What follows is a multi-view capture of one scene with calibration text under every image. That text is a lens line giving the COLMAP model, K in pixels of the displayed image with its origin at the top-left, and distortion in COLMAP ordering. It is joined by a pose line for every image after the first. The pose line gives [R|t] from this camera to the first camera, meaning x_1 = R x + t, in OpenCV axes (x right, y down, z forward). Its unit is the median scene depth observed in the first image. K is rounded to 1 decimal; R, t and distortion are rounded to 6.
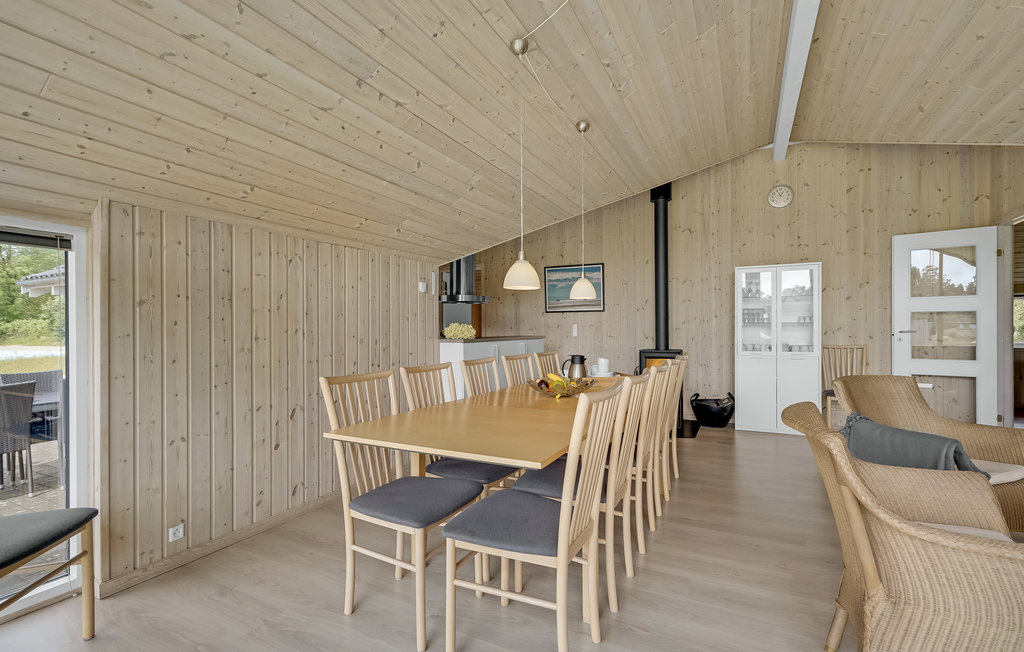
lens RADIAL K [[472.0, 0, 512.5], [0, 472.0, 328.9], [0, 0, 1]] dist [-0.004374, -0.000152]
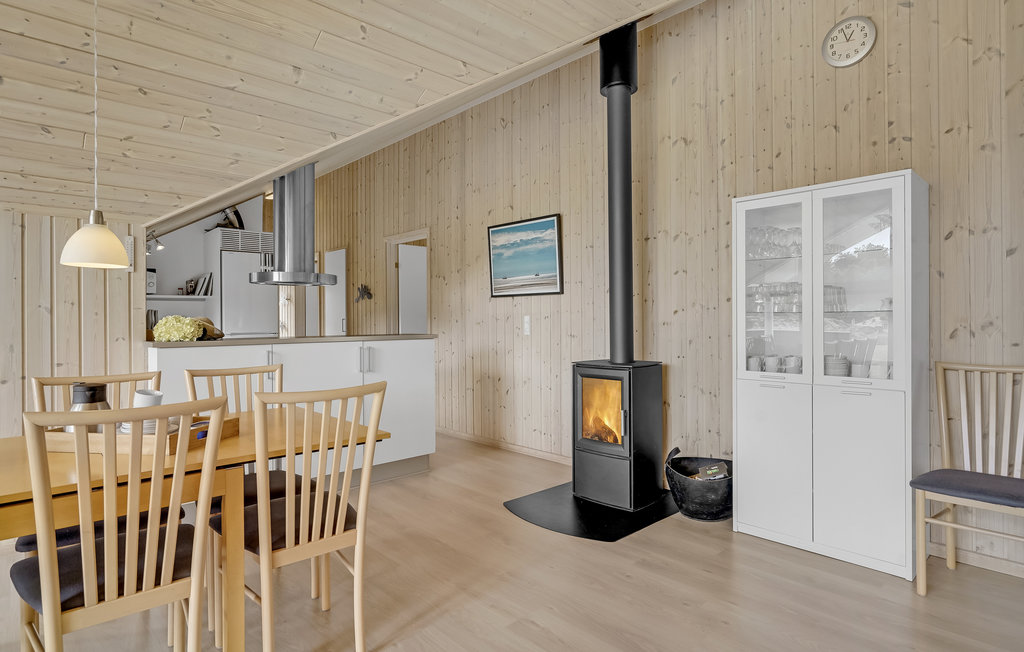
lens RADIAL K [[552.2, 0, 510.3], [0, 552.2, 317.4], [0, 0, 1]] dist [-0.006745, -0.000637]
pose [[0.940803, -0.002943, -0.338941, 0.404671], [0.002361, 0.999995, -0.002129, -0.006464], [0.338945, 0.001202, 0.940805, 0.344924]]
